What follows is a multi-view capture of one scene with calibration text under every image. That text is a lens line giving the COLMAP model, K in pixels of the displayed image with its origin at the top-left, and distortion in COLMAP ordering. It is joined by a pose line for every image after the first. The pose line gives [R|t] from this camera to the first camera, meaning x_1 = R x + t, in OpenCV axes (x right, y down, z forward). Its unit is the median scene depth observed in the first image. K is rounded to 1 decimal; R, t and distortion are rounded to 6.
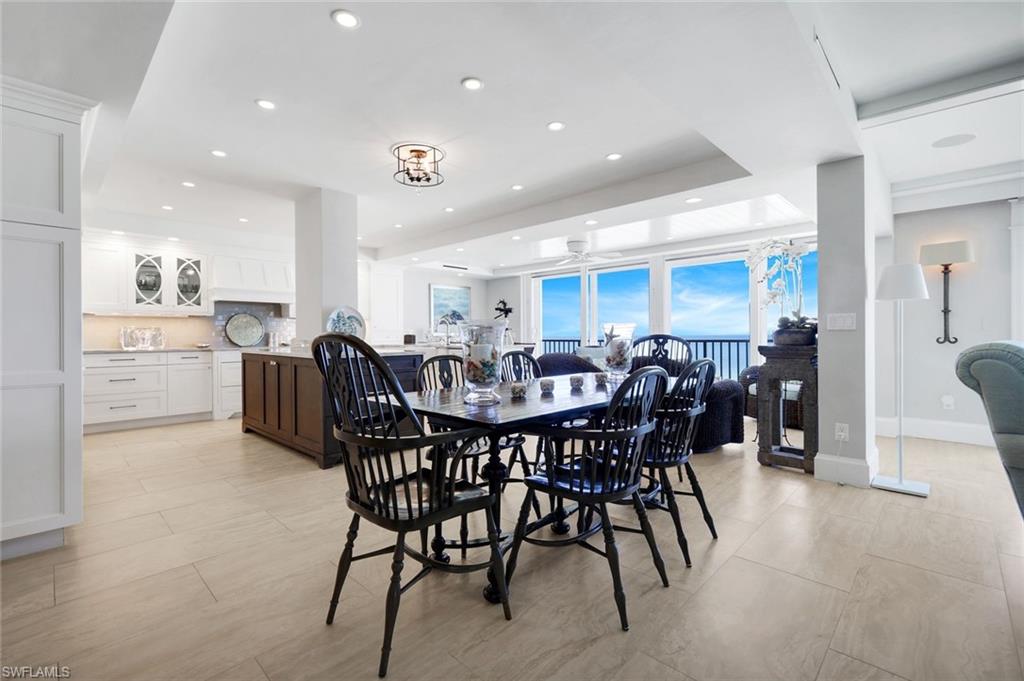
lens RADIAL K [[453.8, 0, 513.2], [0, 453.8, 334.9], [0, 0, 1]] dist [0.007431, -0.000399]
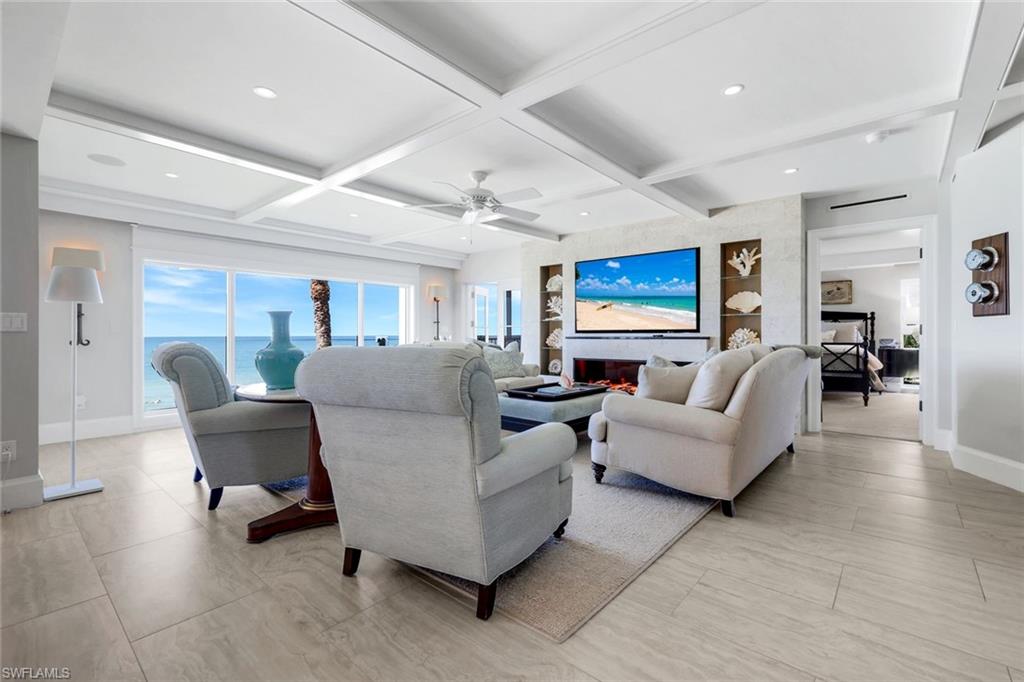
lens RADIAL K [[453.8, 0, 510.0], [0, 453.8, 336.1], [0, 0, 1]] dist [0.007431, -0.000399]
pose [[-0.055420, 0.000970, 0.998463, -0.197361], [0.005753, 0.999983, -0.000652, 0.003191], [-0.998447, 0.005708, -0.055425, 0.106420]]
